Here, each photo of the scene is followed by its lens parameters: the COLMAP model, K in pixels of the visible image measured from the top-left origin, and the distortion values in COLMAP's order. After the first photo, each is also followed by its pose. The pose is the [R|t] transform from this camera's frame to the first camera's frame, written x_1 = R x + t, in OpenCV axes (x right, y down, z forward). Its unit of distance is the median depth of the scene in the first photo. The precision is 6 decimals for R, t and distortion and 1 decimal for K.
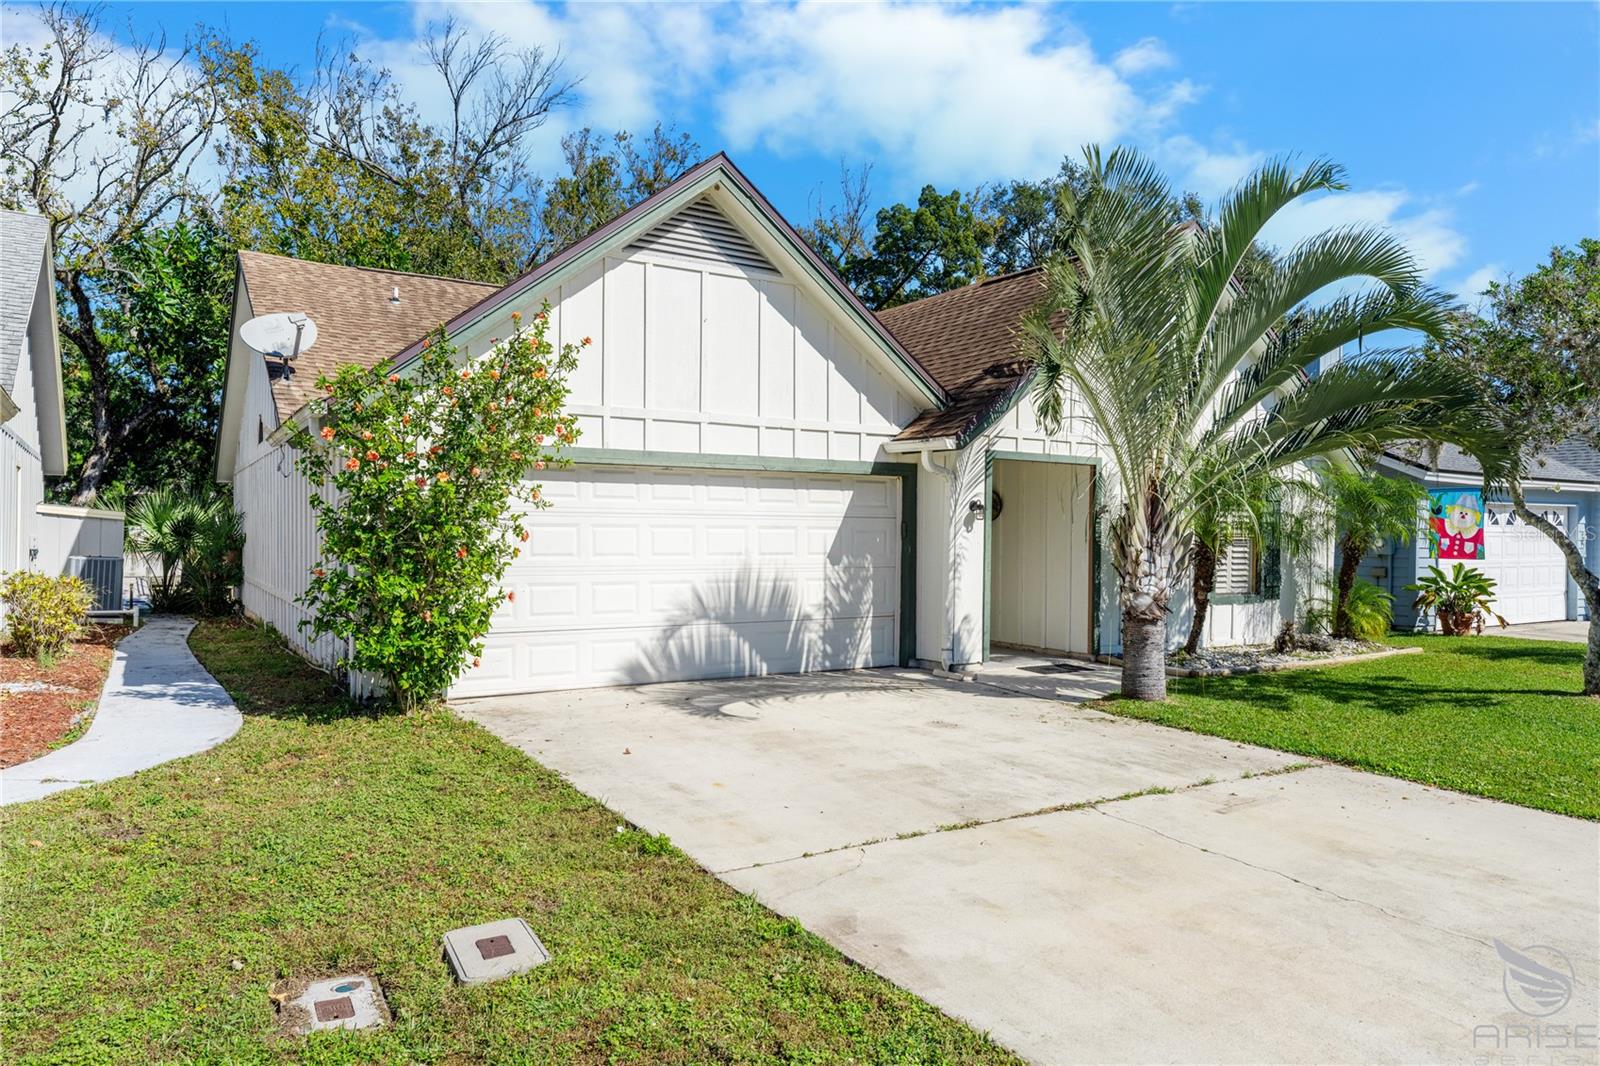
lens RADIAL K [[1072.6, 0, 801.6], [0, 1072.6, 537.2], [0, 0, 1]] dist [0.009784, 0.001794]
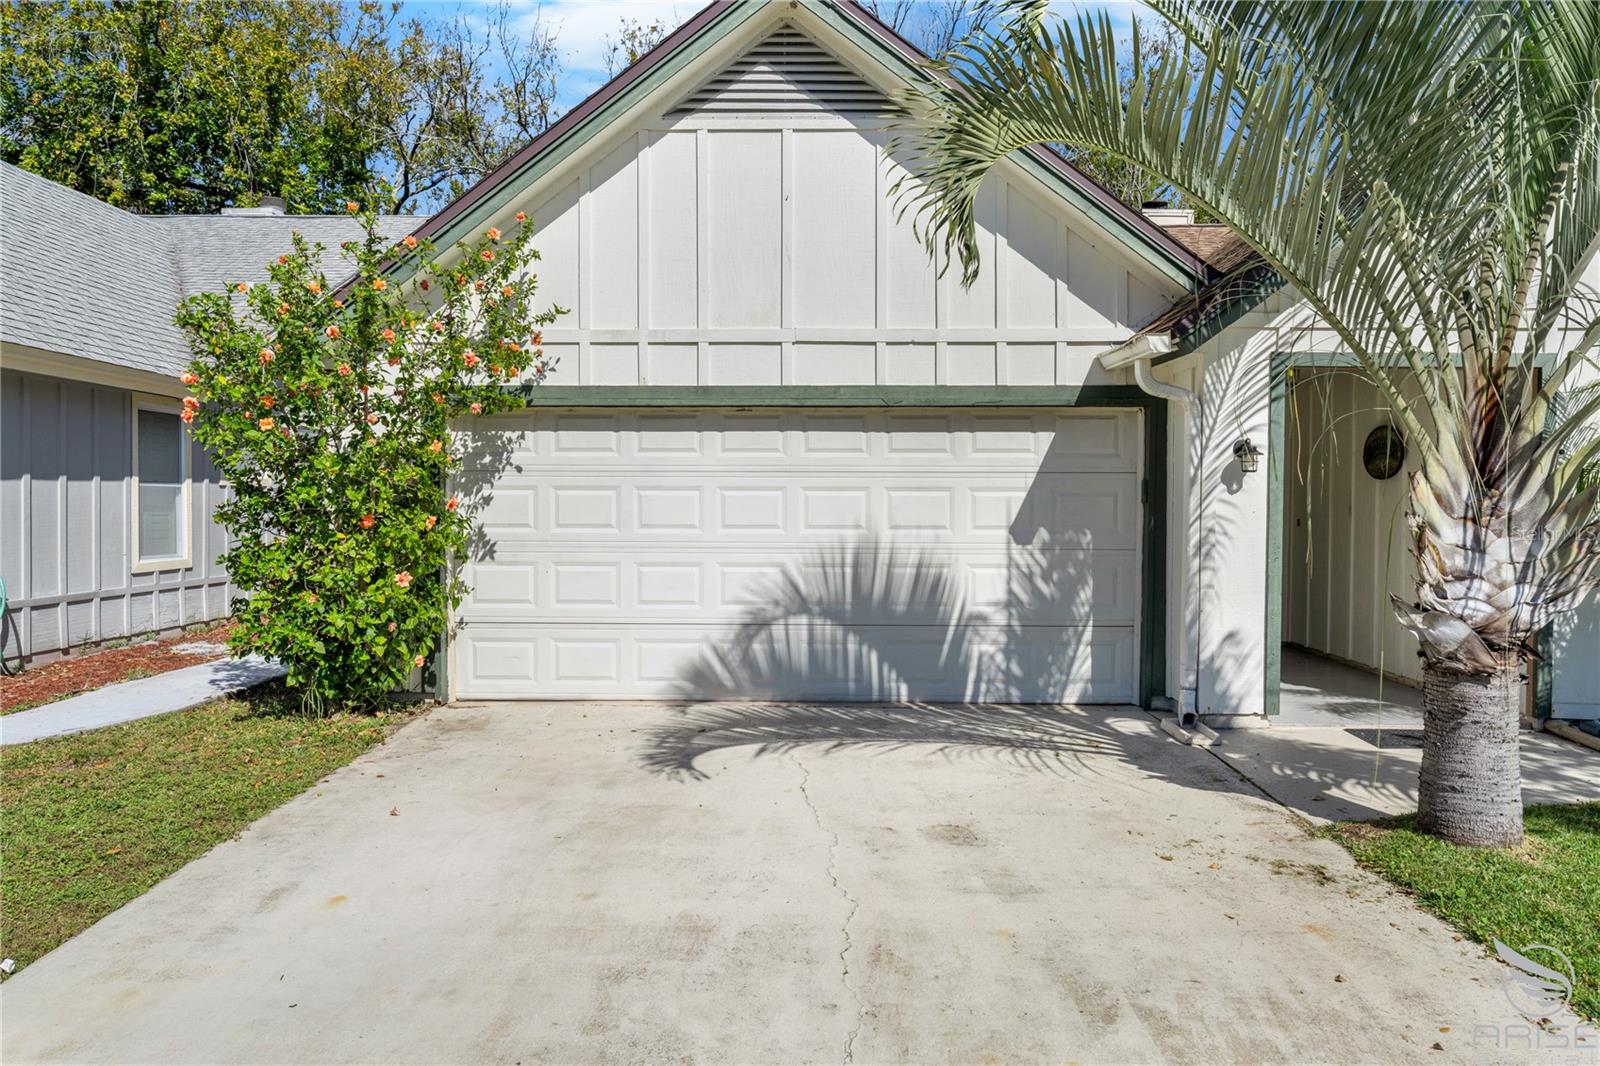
lens RADIAL K [[1072.6, 0, 797.5], [0, 1072.6, 525.1], [0, 0, 1]] dist [0.009784, 0.001794]
pose [[0.834419, 0.006320, -0.551095, 0.294651], [0.001772, 0.999898, 0.014149, 0.004535], [0.551128, -0.012783, 0.834323, 0.387281]]
